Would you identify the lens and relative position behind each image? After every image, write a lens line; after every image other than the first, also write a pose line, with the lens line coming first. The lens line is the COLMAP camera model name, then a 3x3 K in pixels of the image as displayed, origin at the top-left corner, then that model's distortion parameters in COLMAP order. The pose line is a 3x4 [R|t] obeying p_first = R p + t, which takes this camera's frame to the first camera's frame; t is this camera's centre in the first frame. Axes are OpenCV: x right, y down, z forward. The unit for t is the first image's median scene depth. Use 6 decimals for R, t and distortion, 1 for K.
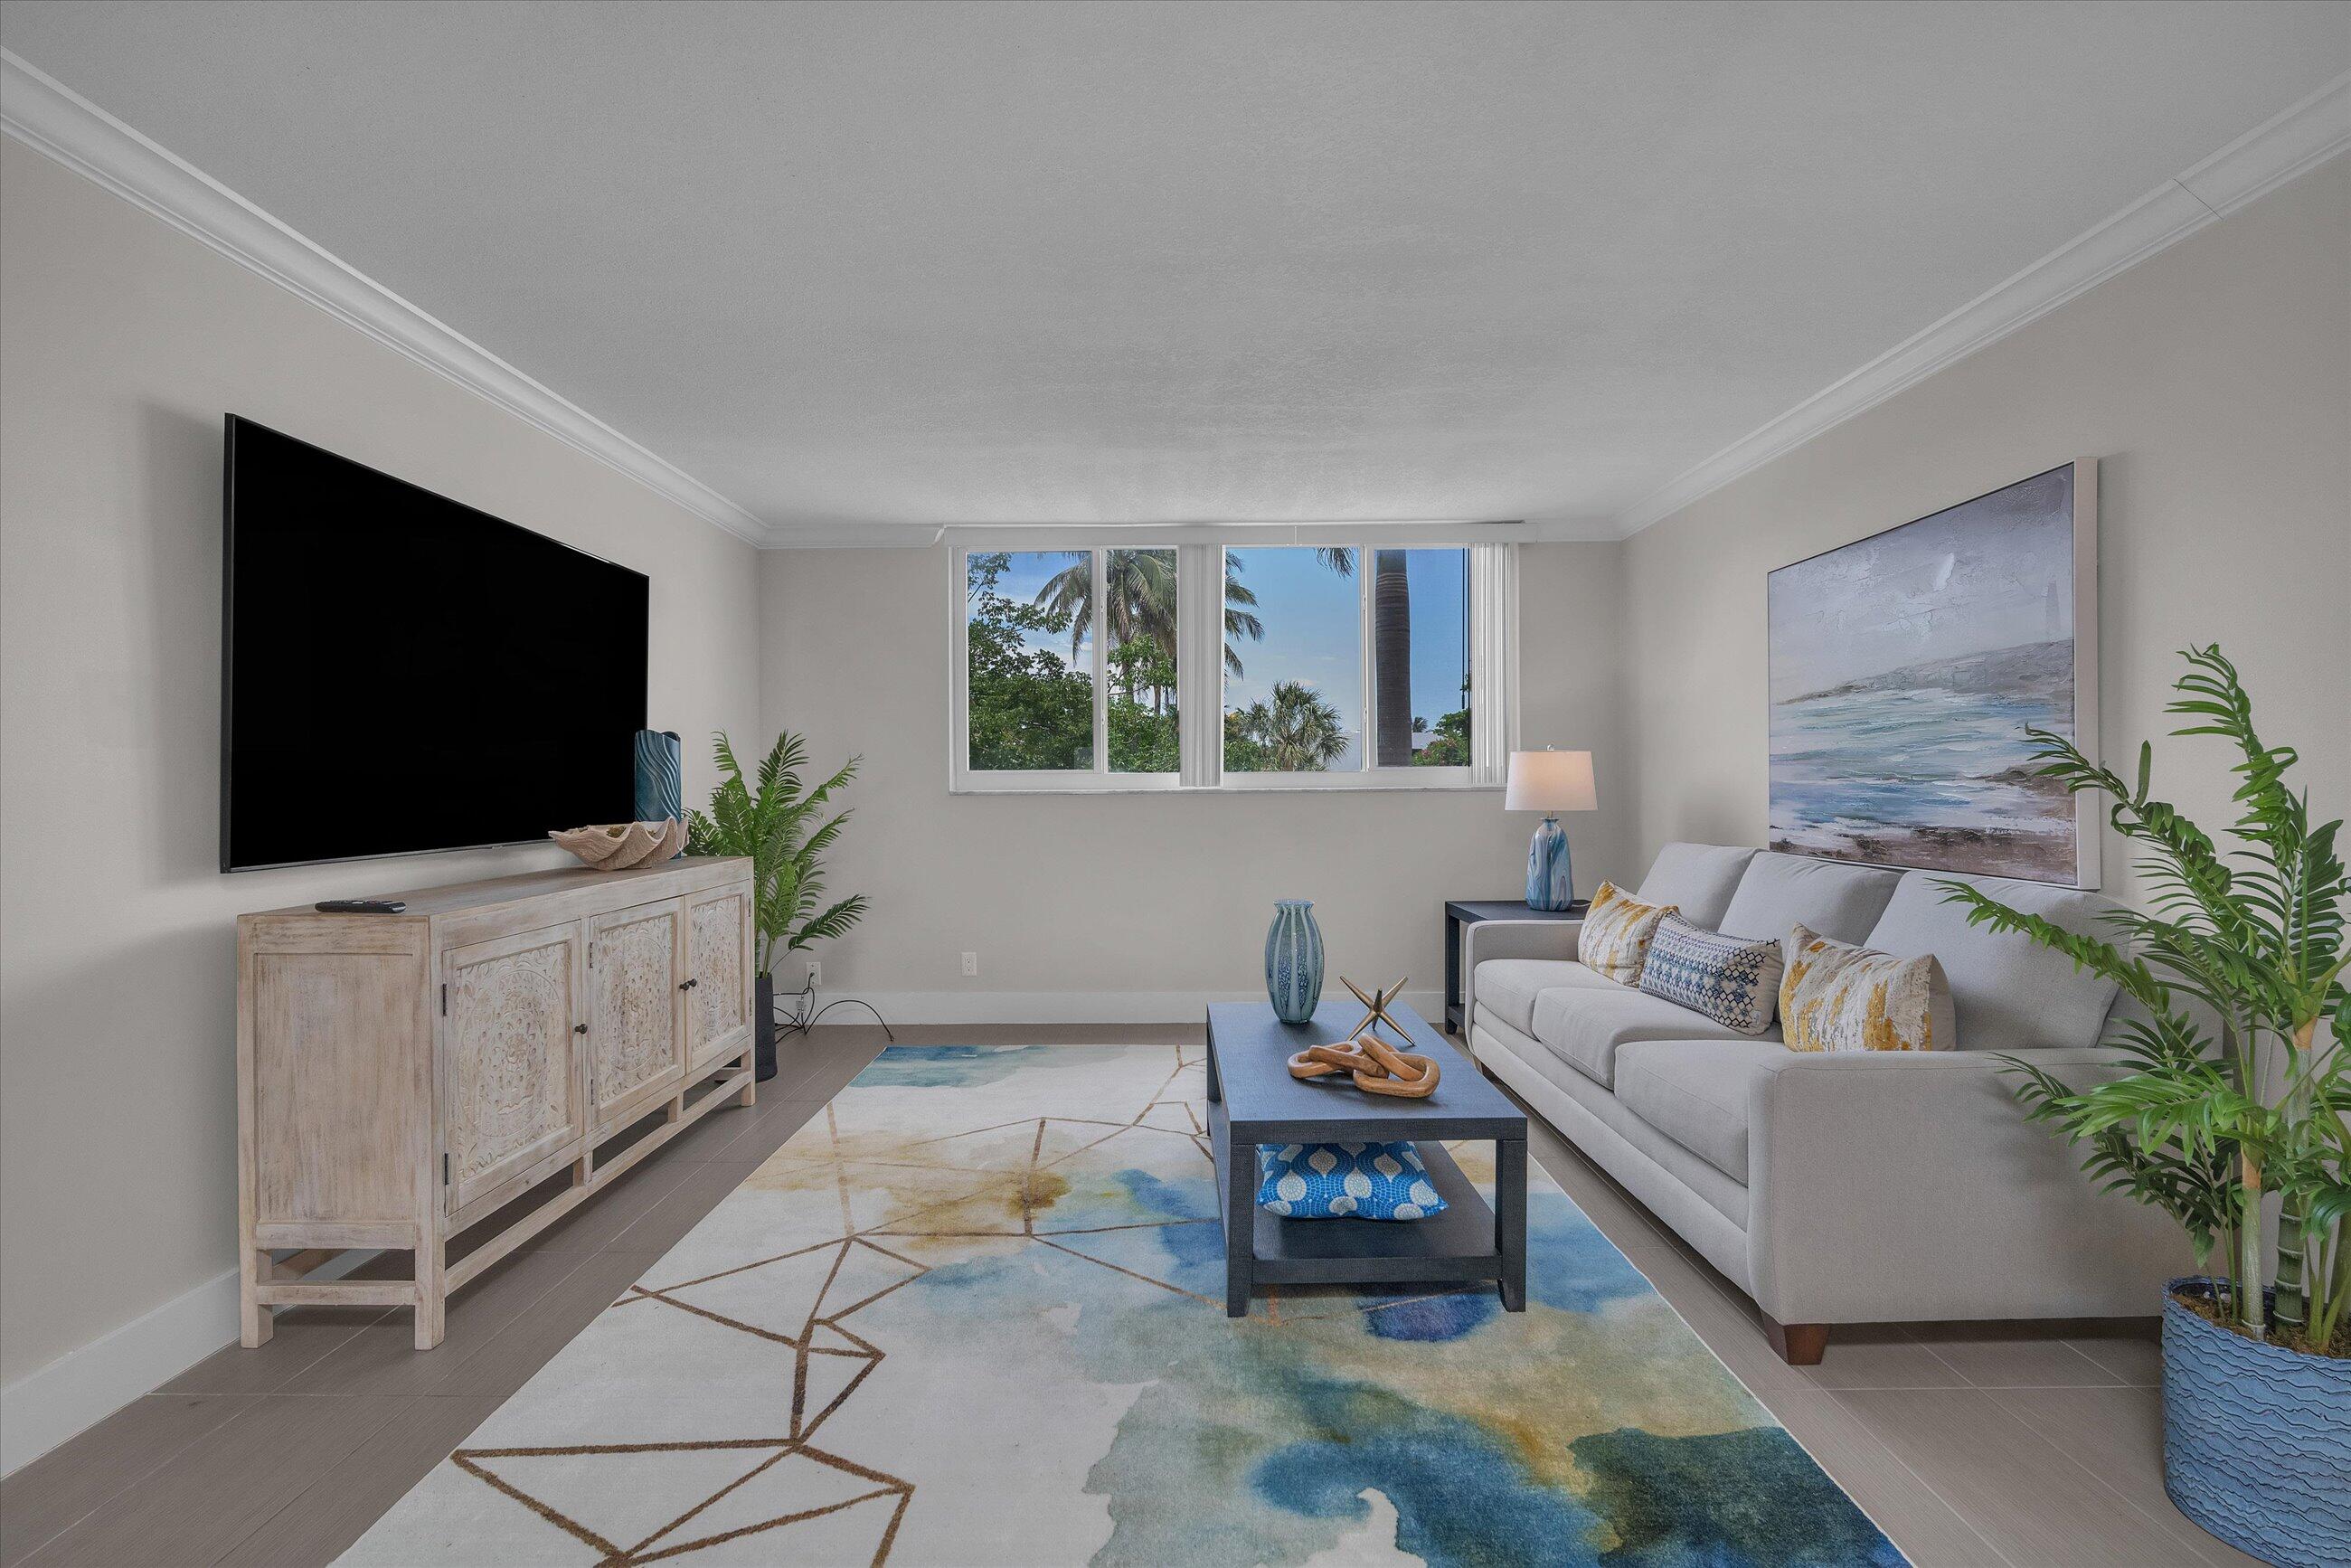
lens RADIAL K [[1019.7, 0, 1181.5], [0, 1019.7, 794.0], [0, 0, 1]] dist [-0.009575, 0.001899]
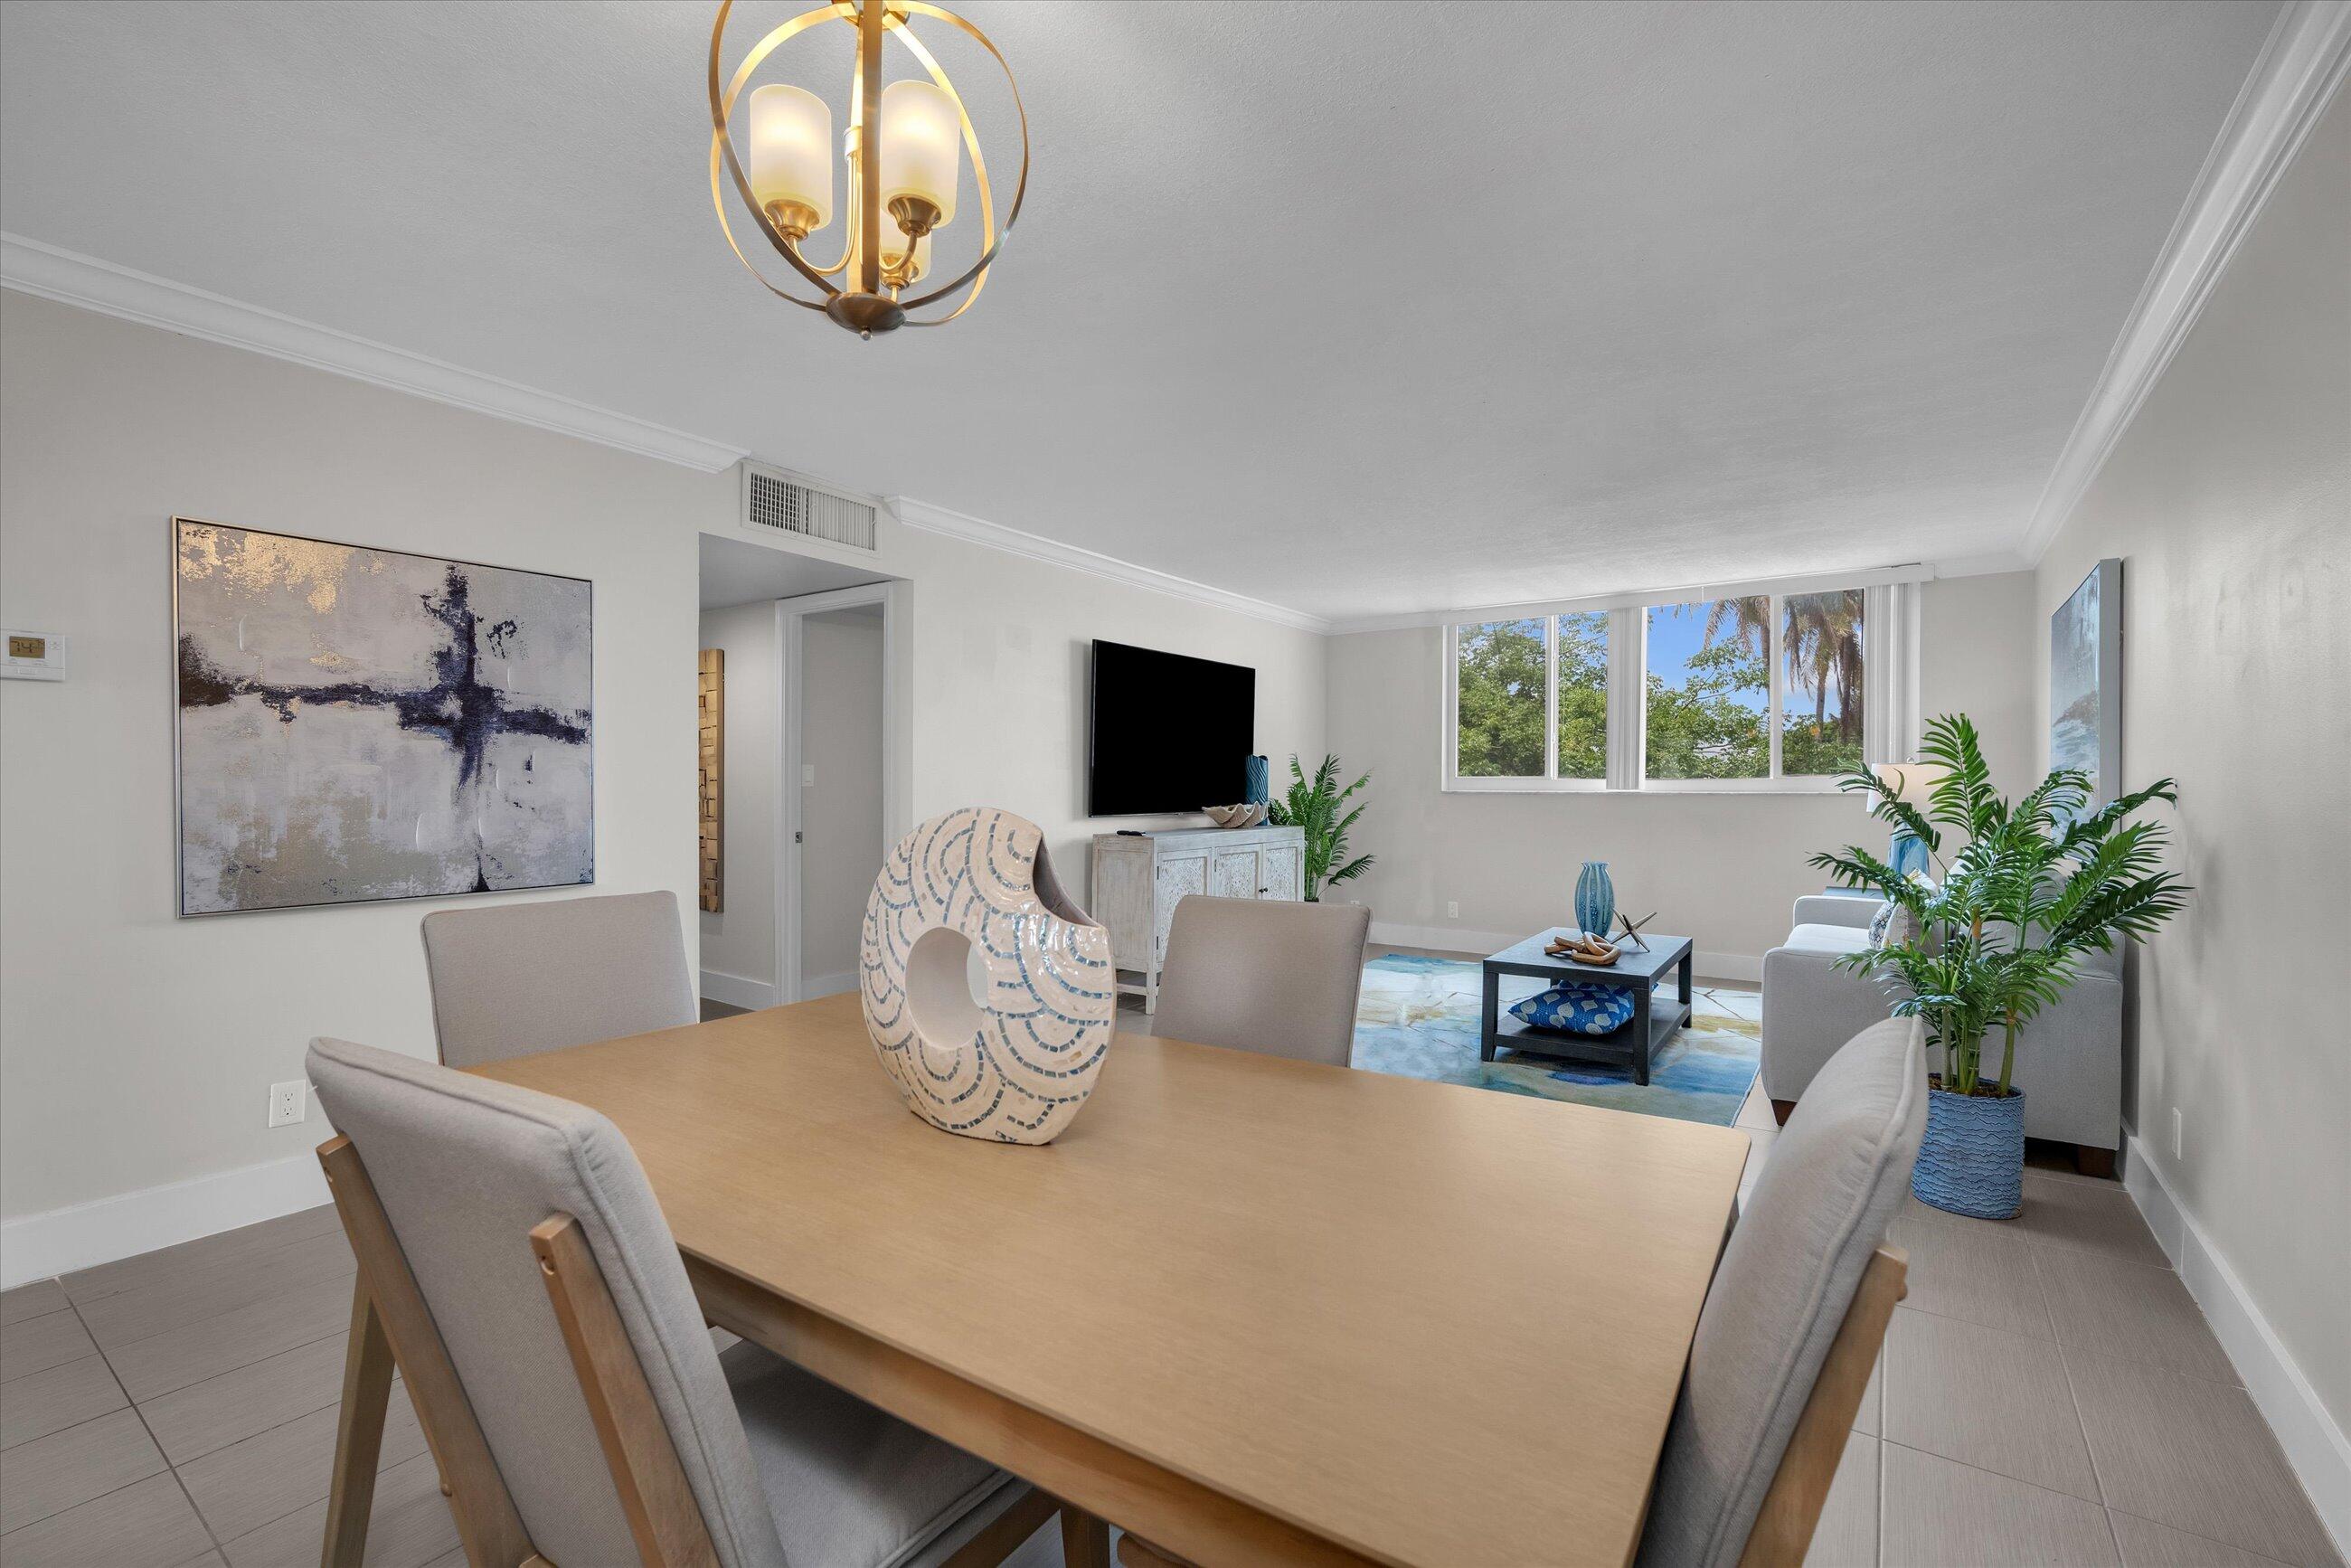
lens RADIAL K [[1019.7, 0, 1185.5], [0, 1019.7, 794.6], [0, 0, 1]] dist [-0.009575, 0.001899]
pose [[0.819804, 0.013995, -0.572473, 0.594670], [-0.014656, 0.999887, 0.003456, 0.005241], [0.572456, 0.005557, 0.819916, -0.794678]]
